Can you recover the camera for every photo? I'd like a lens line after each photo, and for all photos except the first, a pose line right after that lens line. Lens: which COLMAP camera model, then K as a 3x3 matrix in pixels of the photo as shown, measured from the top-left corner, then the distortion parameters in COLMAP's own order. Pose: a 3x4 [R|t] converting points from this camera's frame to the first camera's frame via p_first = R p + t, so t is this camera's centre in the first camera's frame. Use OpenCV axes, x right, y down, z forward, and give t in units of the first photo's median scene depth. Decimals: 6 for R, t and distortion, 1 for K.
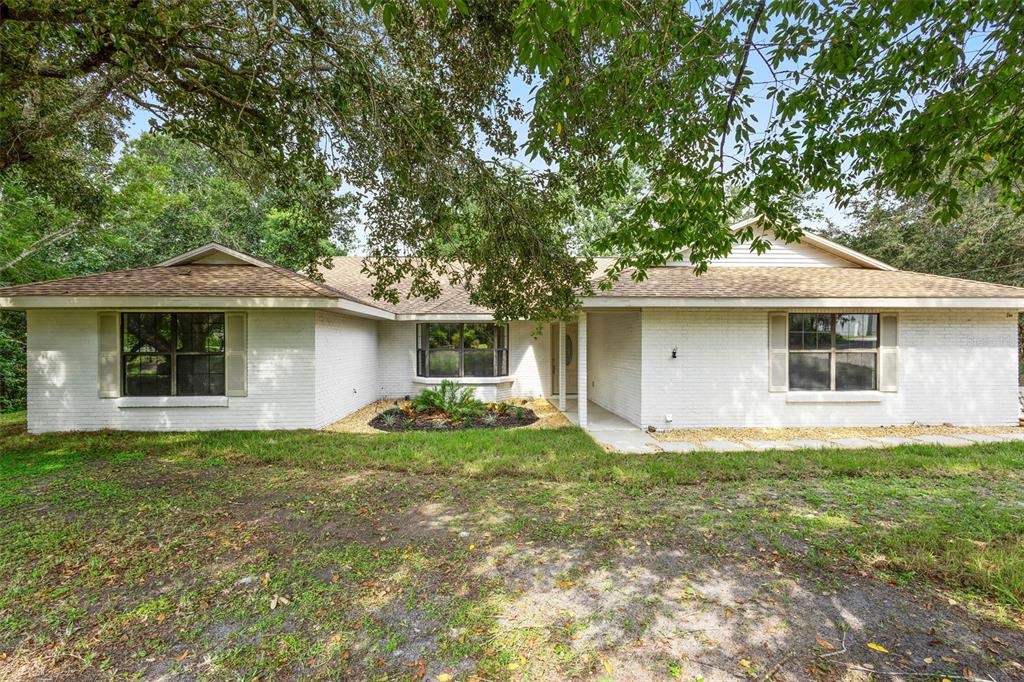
lens RADIAL K [[508.0, 0, 512.0], [0, 508.0, 341.0], [0, 0, 1]] dist [0.000363, -0.000440]
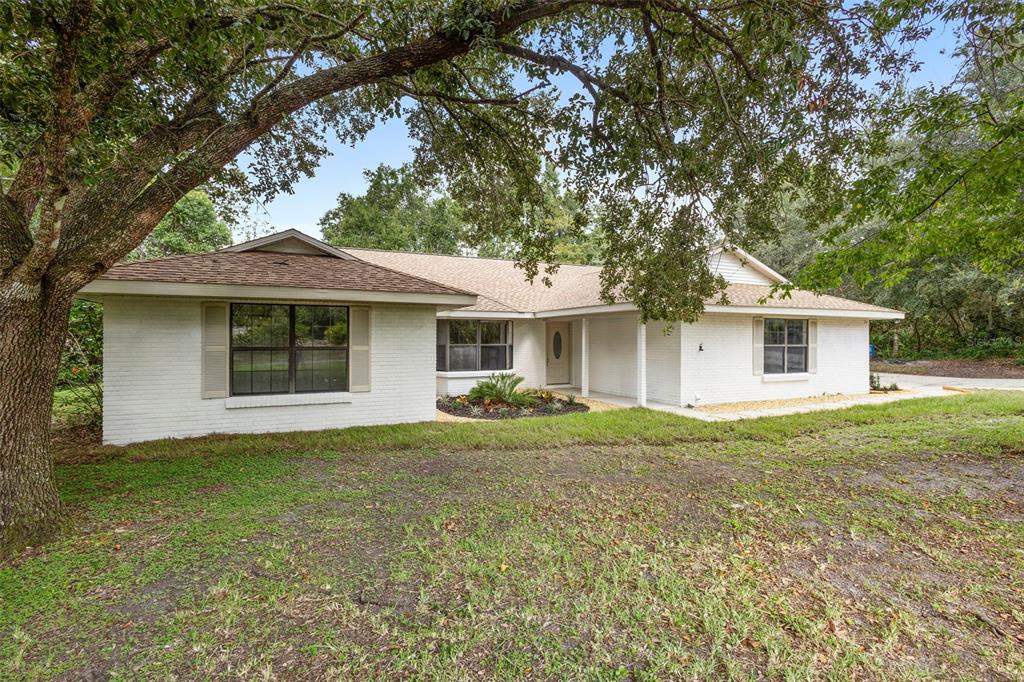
lens RADIAL K [[508.0, 0, 512.0], [0, 508.0, 341.0], [0, 0, 1]] dist [0.000363, -0.000440]
pose [[0.927836, 0.002560, 0.372979, -0.601550], [-0.005008, 0.999972, 0.005594, 0.003565], [-0.372954, -0.007059, 0.927823, -0.017439]]
